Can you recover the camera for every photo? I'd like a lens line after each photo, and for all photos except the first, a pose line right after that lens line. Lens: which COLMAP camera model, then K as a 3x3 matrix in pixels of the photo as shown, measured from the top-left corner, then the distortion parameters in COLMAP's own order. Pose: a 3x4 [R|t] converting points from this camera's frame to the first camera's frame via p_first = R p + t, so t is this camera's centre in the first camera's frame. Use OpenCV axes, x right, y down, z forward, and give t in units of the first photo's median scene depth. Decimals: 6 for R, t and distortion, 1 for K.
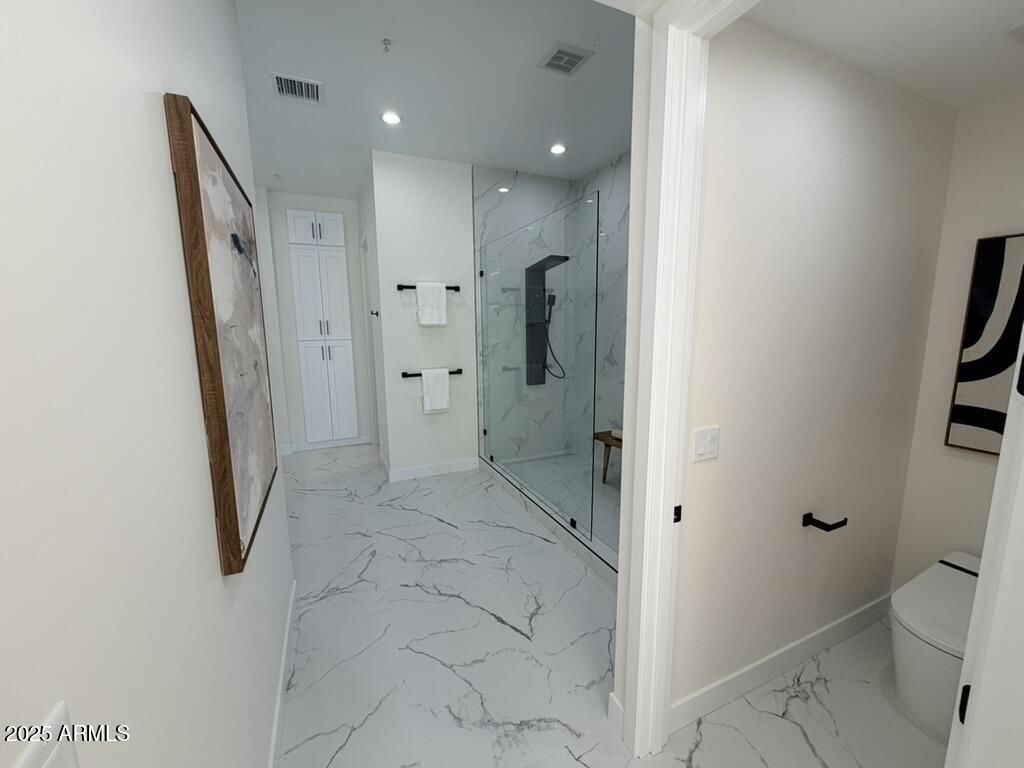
lens RADIAL K [[407.1, 0, 509.9], [0, 407.1, 385.6], [0, 0, 1]] dist [-0.000906, 0.000105]
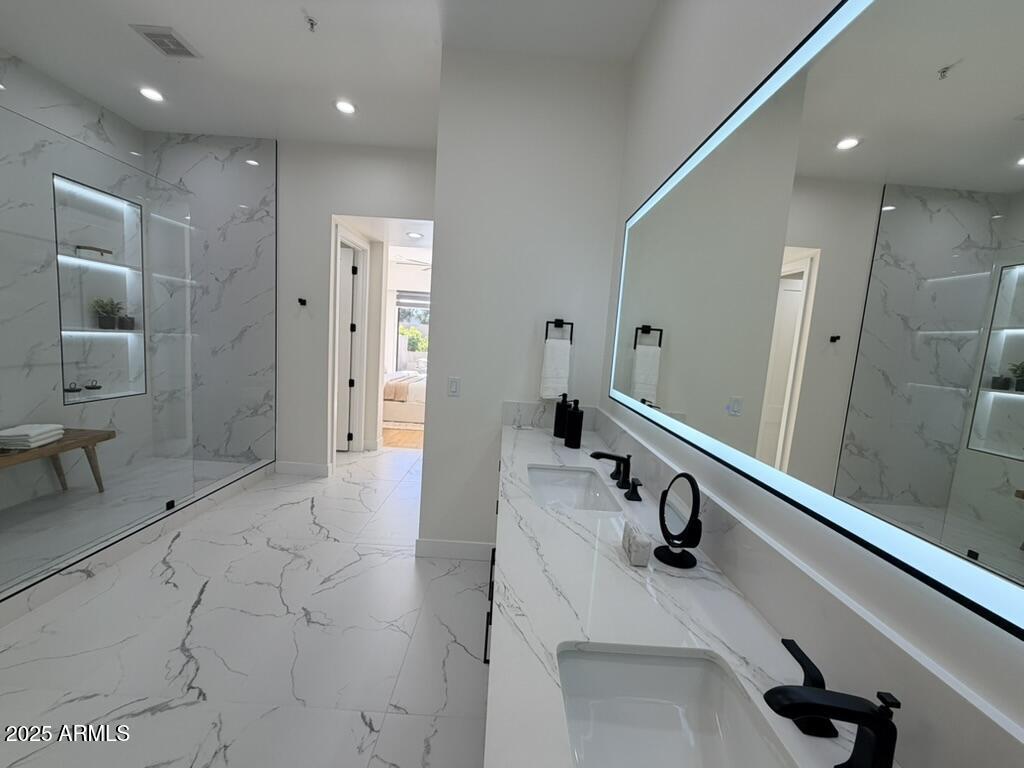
lens RADIAL K [[407.1, 0, 510.0], [0, 407.1, 384.8], [0, 0, 1]] dist [-0.000906, 0.000105]
pose [[-0.910457, -0.093658, 0.402860, -1.012525], [0.005586, 0.971151, 0.238401, -0.182694], [-0.413566, 0.219304, -0.883668, 1.546252]]
